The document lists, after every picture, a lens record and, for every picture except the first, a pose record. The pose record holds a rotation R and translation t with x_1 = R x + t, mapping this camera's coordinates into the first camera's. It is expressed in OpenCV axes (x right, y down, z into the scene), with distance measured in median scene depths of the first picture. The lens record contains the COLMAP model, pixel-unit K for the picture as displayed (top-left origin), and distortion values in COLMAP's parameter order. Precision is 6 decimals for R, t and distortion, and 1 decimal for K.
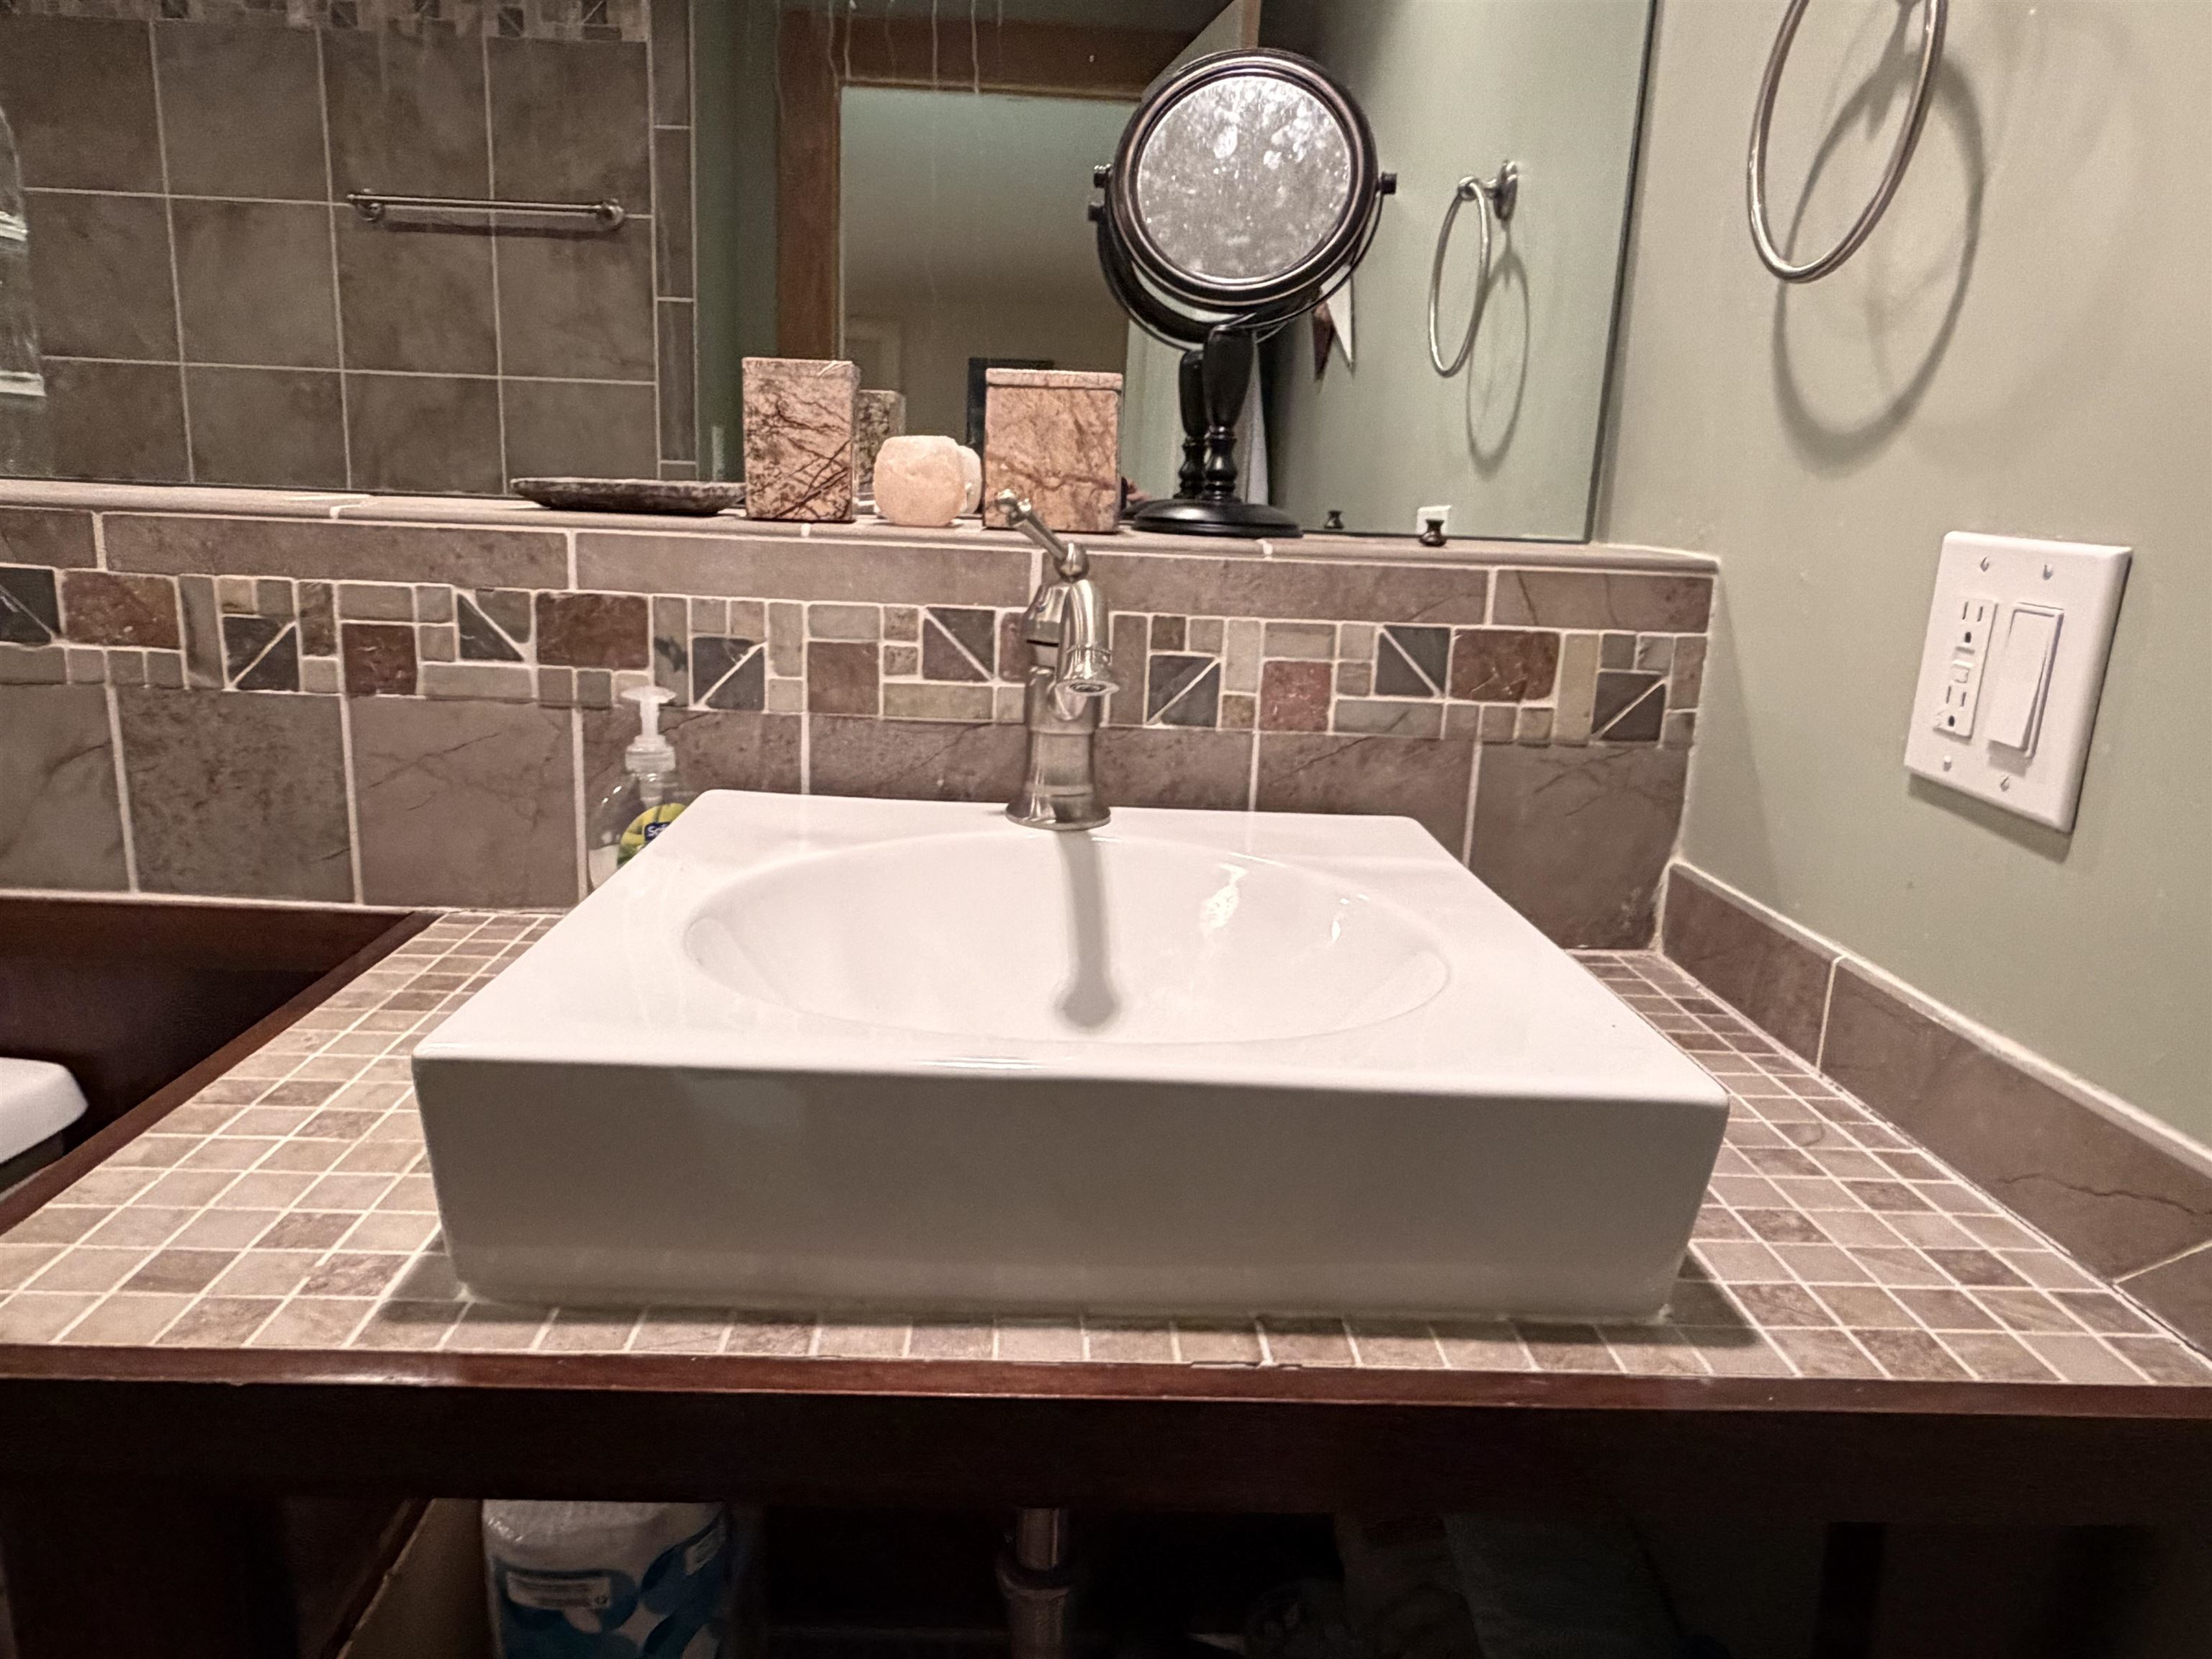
lens RADIAL K [[1467.0, 0, 1102.4], [0, 1467.0, 833.6], [0, 0, 1]] dist [0.004993, 0.001724]
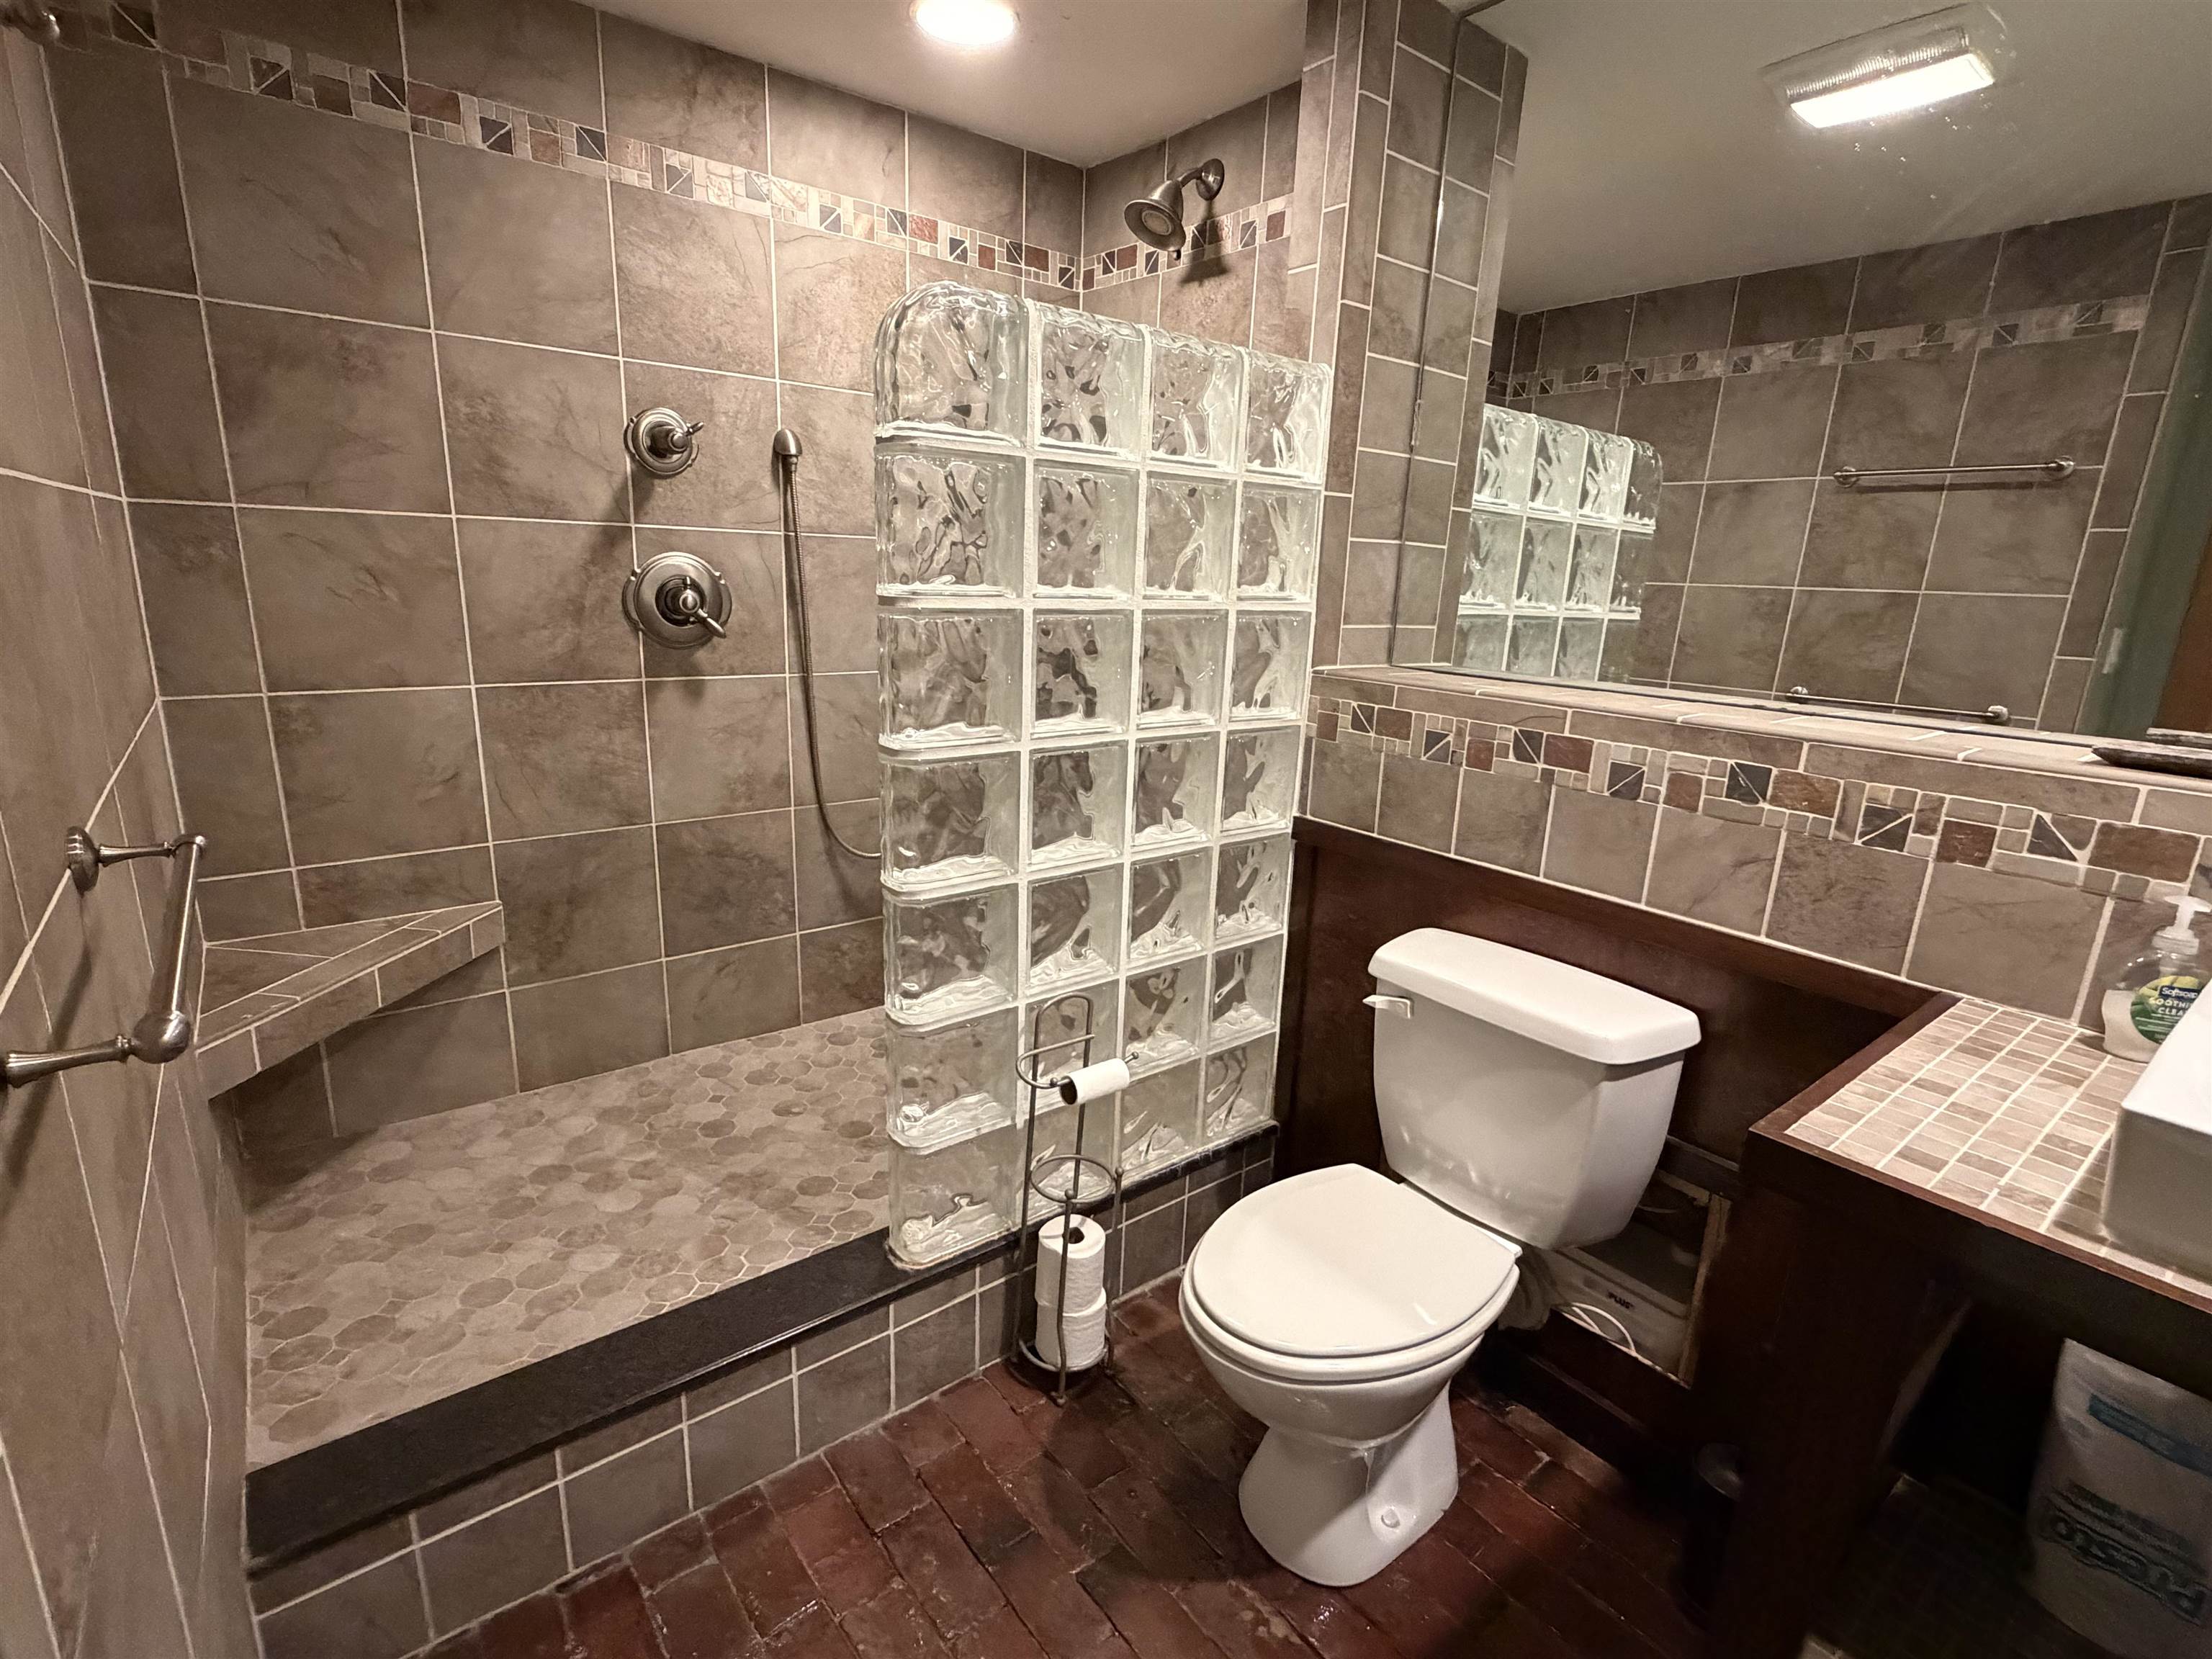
lens RADIAL K [[1052.5, 0, 1102.5], [0, 1052.5, 837.7], [0, 0, 1]] dist [-0.001104, -0.000231]
pose [[0.587947, 0.180559, -0.788490, -0.122115], [-0.199440, 0.977034, 0.075019, -0.017646], [0.783927, 0.113149, 0.610455, -0.514699]]
